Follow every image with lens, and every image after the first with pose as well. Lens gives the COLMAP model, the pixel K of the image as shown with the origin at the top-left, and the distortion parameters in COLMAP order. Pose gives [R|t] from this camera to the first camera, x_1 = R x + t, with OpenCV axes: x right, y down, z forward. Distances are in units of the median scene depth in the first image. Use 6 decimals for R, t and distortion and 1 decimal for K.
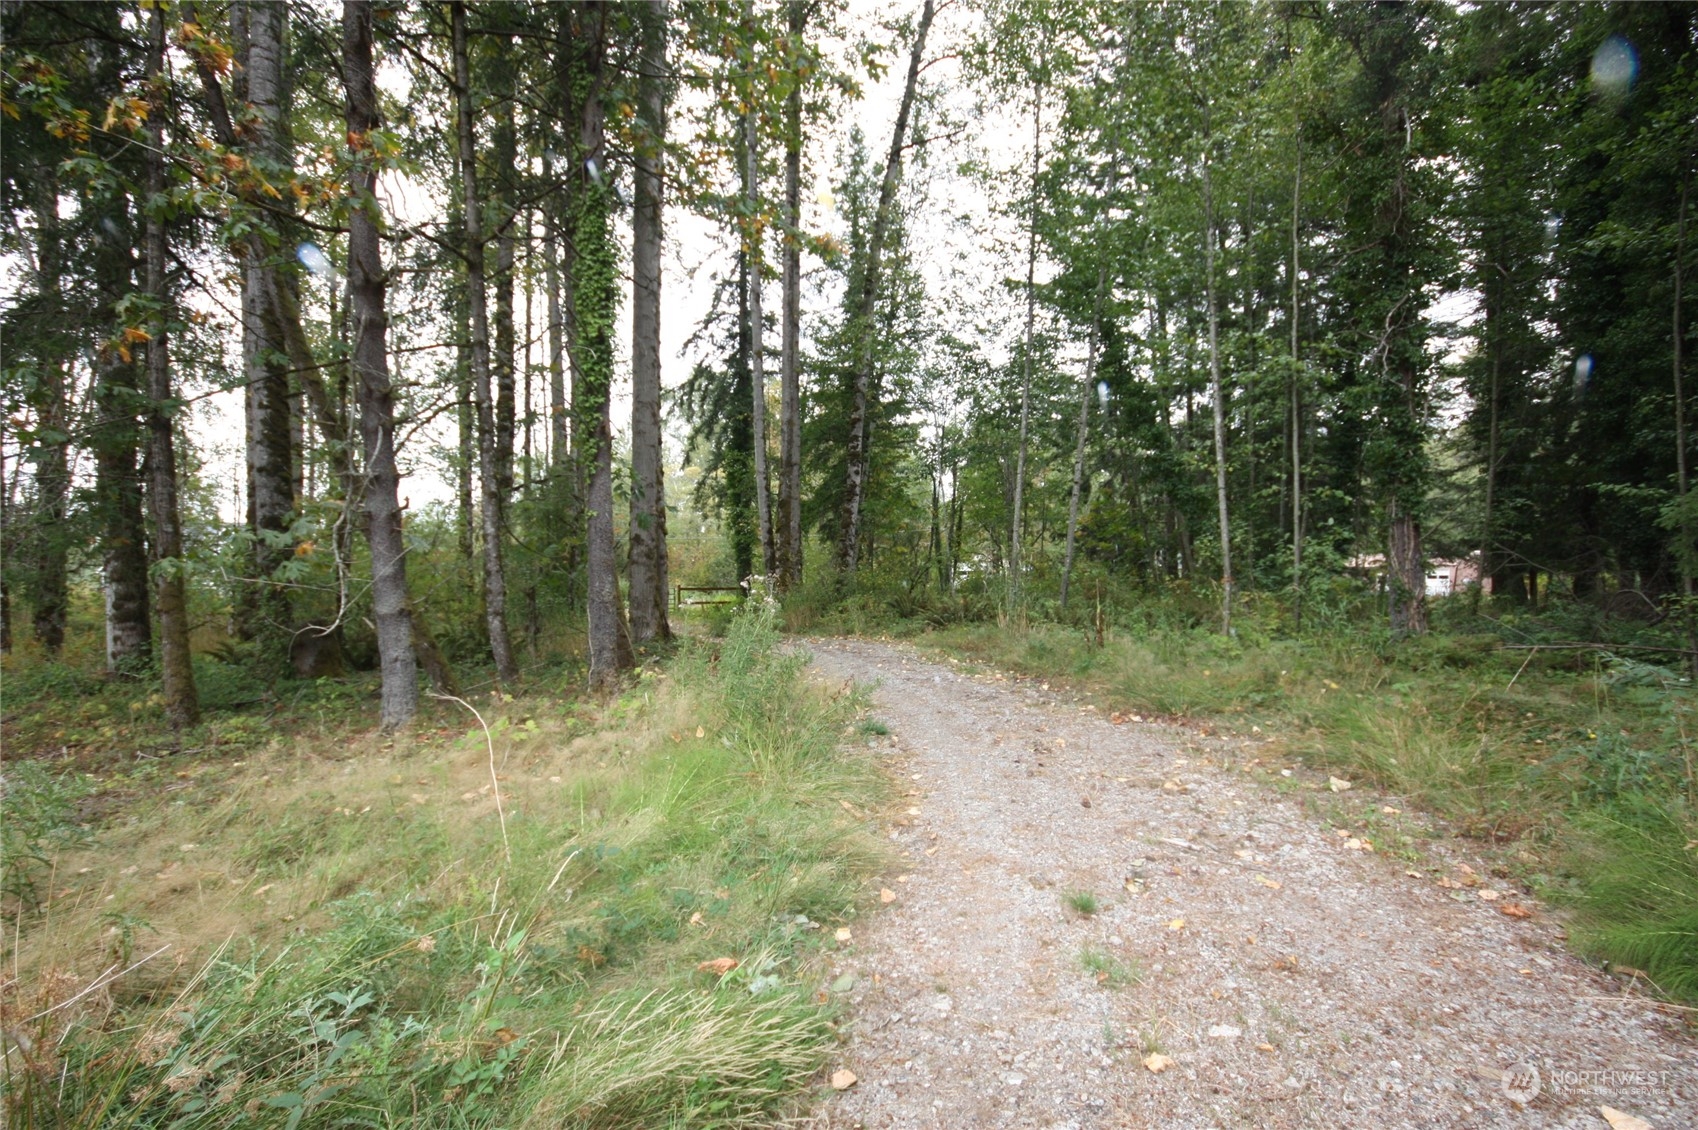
lens RADIAL K [[792.3, 0, 853.3], [0, 792.3, 582.8], [0, 0, 1]] dist [-0.000179, -0.000484]
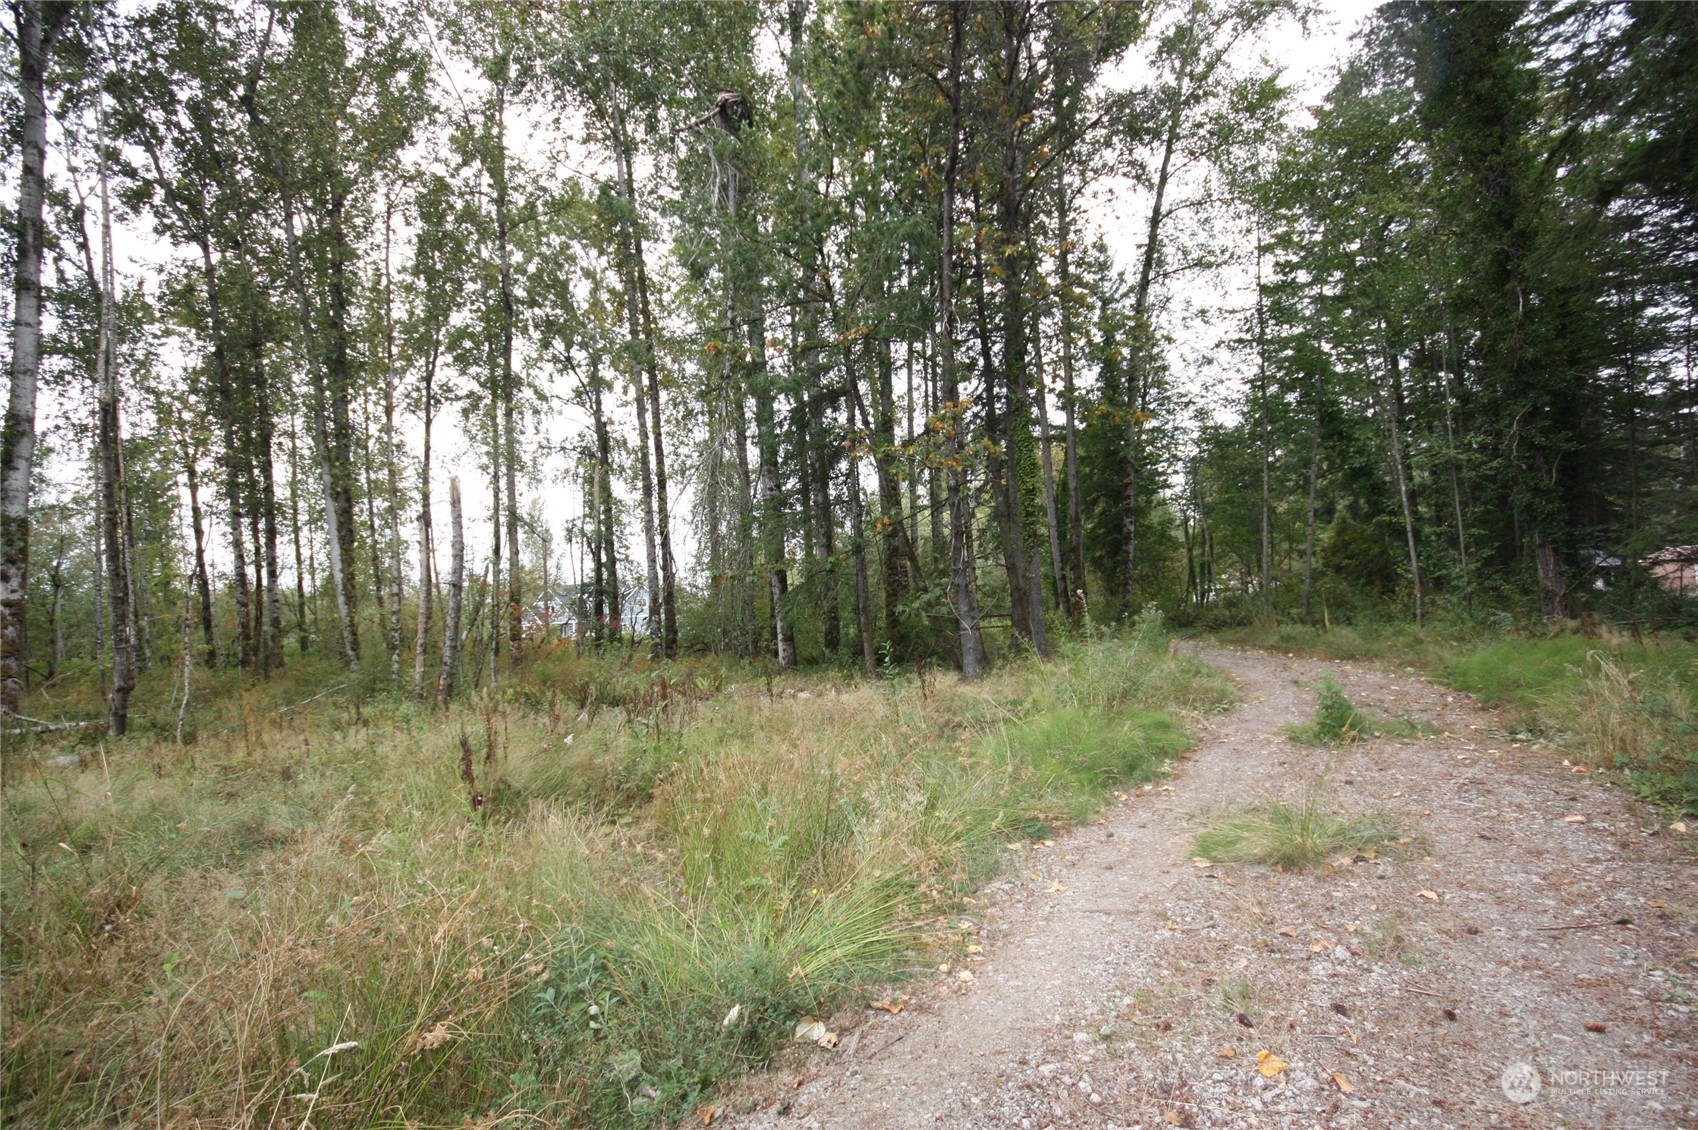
lens RADIAL K [[792.3, 0, 853.3], [0, 792.3, 582.8], [0, 0, 1]] dist [-0.000179, -0.000484]
pose [[0.960211, -0.058794, -0.273016, -0.141503], [0.048232, 0.997811, -0.045244, 0.000225], [0.275078, 0.030276, 0.960945, -0.679703]]
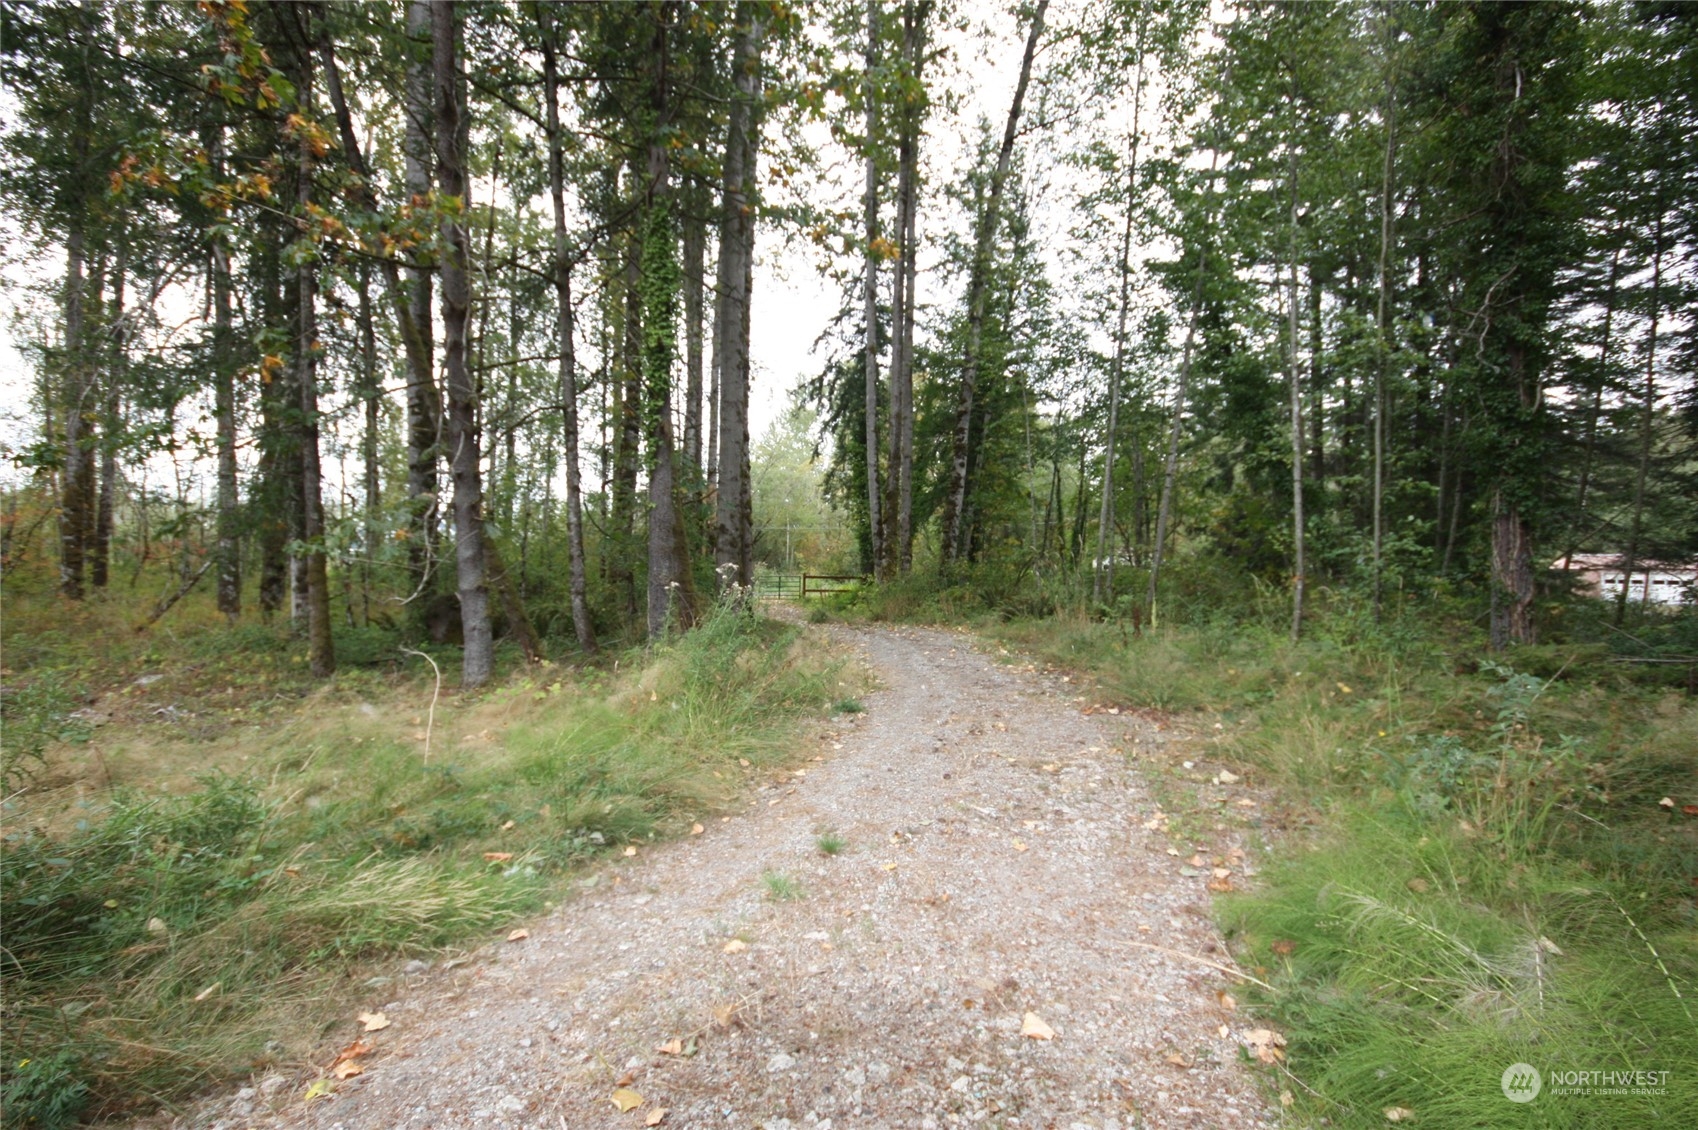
lens RADIAL K [[792.3, 0, 853.3], [0, 792.3, 582.8], [0, 0, 1]] dist [-0.000179, -0.000484]
pose [[0.980886, 0.022929, -0.193229, 0.109205], [-0.020727, 0.999695, 0.013408, 0.000451], [0.193478, -0.009146, 0.981062, -0.027100]]
